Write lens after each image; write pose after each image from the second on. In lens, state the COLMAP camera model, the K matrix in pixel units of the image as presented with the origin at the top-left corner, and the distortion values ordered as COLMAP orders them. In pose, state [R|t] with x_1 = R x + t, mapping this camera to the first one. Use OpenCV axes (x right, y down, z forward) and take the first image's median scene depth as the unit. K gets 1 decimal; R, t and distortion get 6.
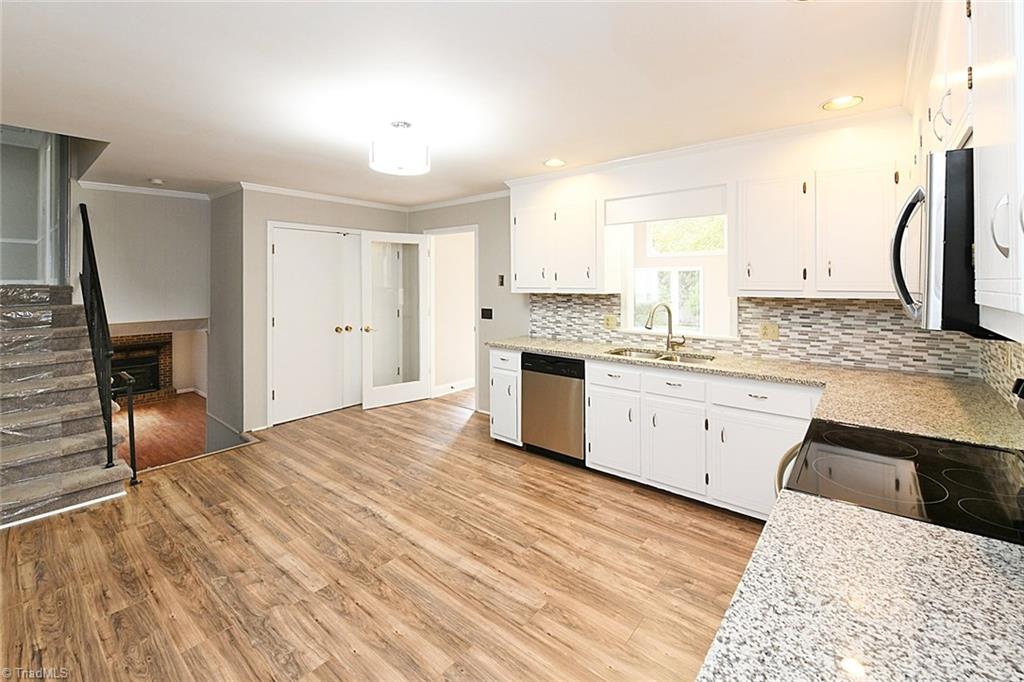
lens RADIAL K [[437.7, 0, 520.2], [0, 437.7, 282.0], [0, 0, 1]] dist [-0.006908, 0.000082]
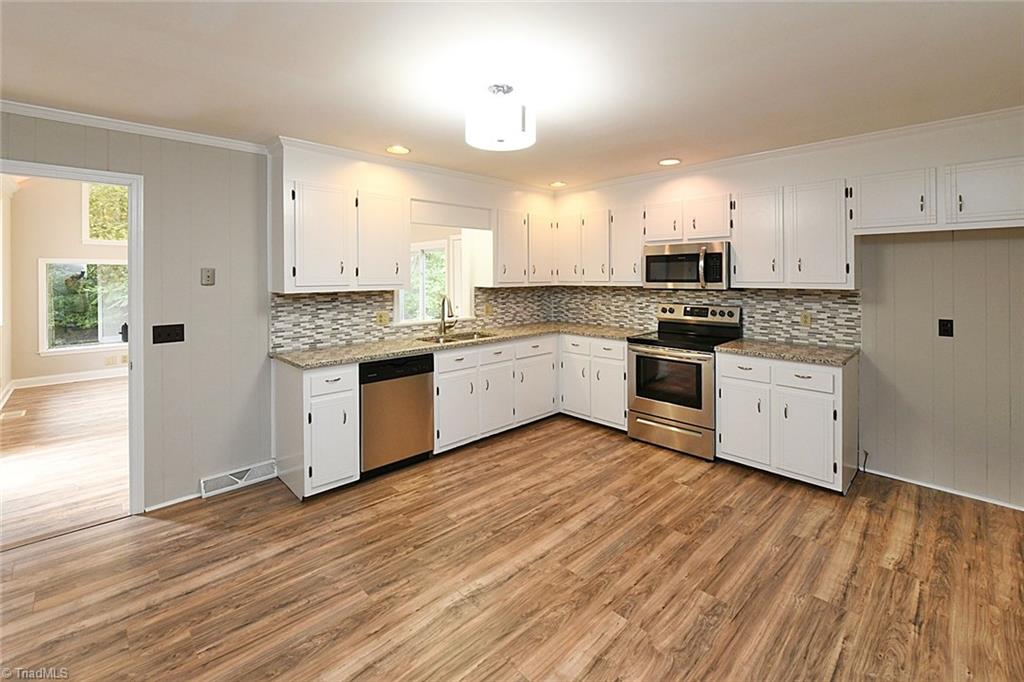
lens RADIAL K [[437.7, 0, 506.9], [0, 437.7, 285.1], [0, 0, 1]] dist [-0.006908, 0.000082]
pose [[0.128241, -0.018957, 0.991562, -0.882269], [0.005653, 0.999815, 0.018384, 0.000099], [-0.991727, 0.003248, 0.128325, 0.717593]]
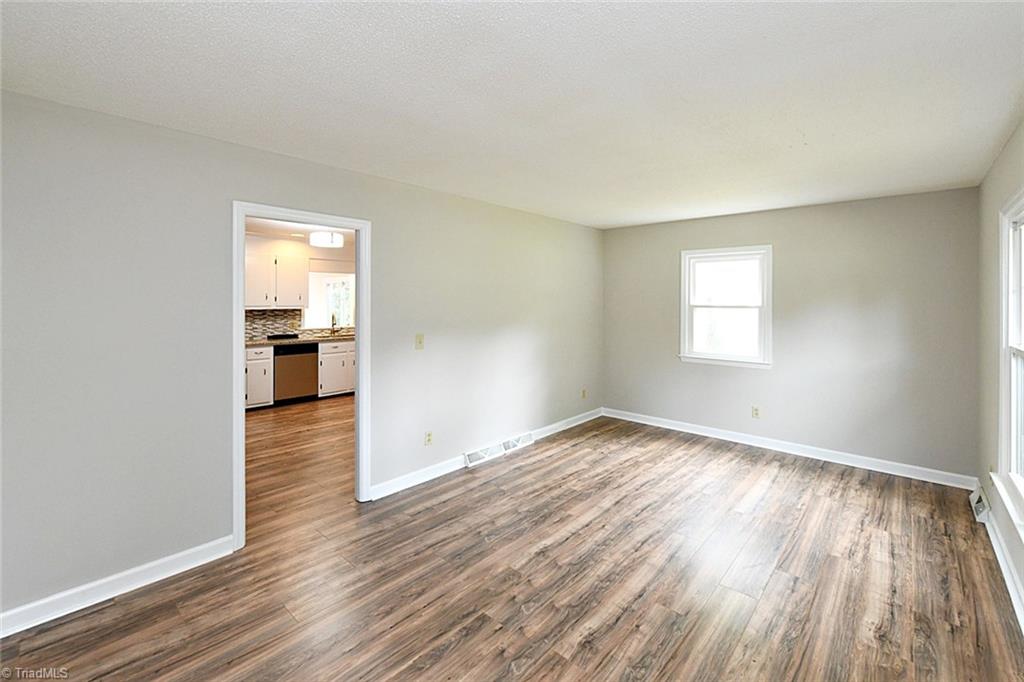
lens RADIAL K [[437.7, 0, 520.5], [0, 437.7, 301.8], [0, 0, 1]] dist [-0.006908, 0.000082]
pose [[0.035542, -0.001473, 0.999367, -1.816486], [-0.002368, 0.999996, 0.001558, -0.006934], [-0.999365, -0.002422, 0.035539, 0.038291]]
